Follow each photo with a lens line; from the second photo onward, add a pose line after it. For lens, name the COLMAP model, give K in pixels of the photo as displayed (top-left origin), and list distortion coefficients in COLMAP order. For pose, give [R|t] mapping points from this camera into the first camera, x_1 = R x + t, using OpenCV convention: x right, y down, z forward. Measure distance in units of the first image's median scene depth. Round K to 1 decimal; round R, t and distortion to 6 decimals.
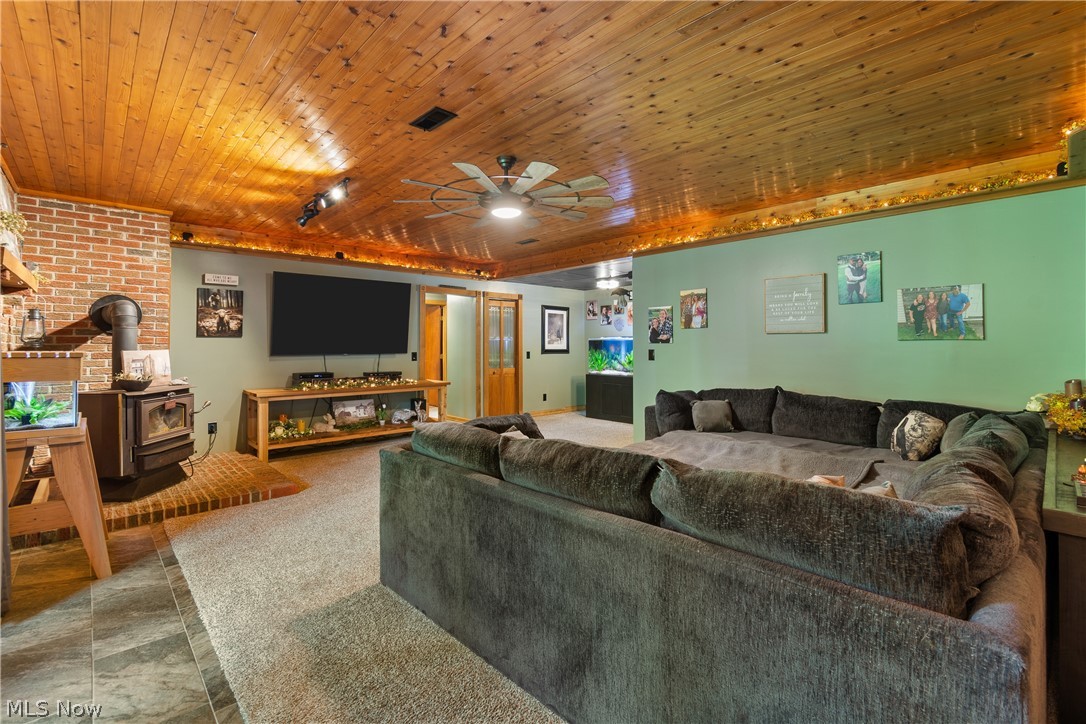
lens RADIAL K [[480.3, 0, 557.7], [0, 480.3, 358.9], [0, 0, 1]] dist [-0.000297, -0.001132]
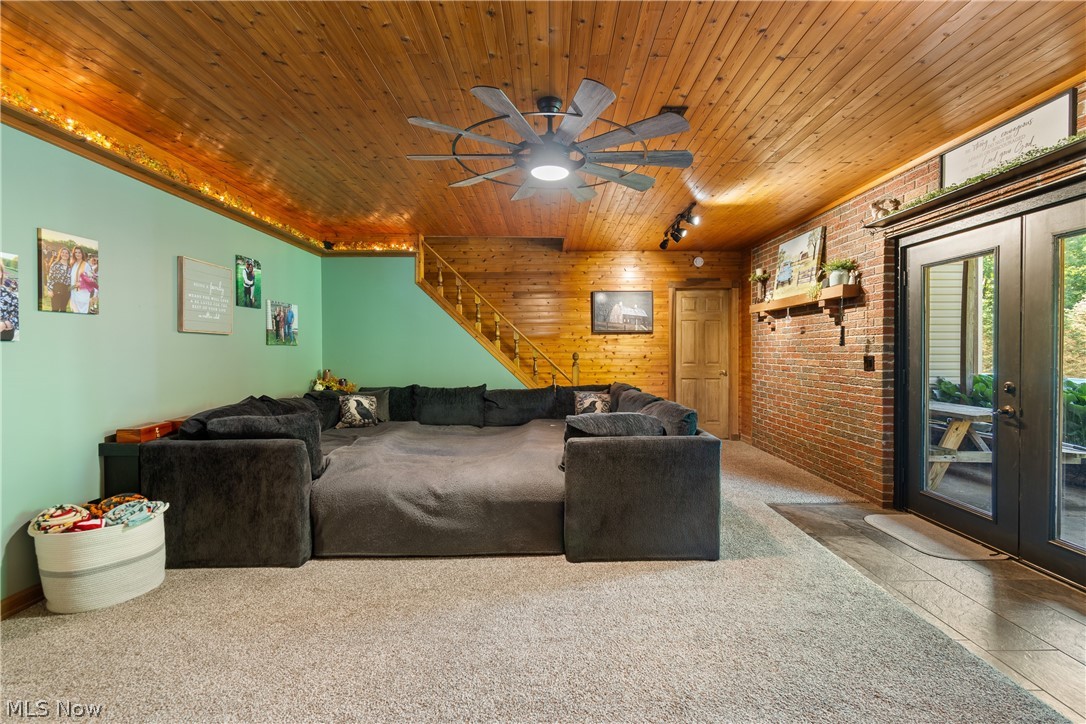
lens RADIAL K [[478.6, 0, 554.9], [0, 478.6, 367.7], [0, 0, 1]] dist [-0.000713, -0.000196]
pose [[-0.725116, -0.020183, 0.688330, -0.565524], [0.023476, 0.998265, 0.054001, -0.030529], [-0.688226, 0.055317, -0.723384, 1.371783]]
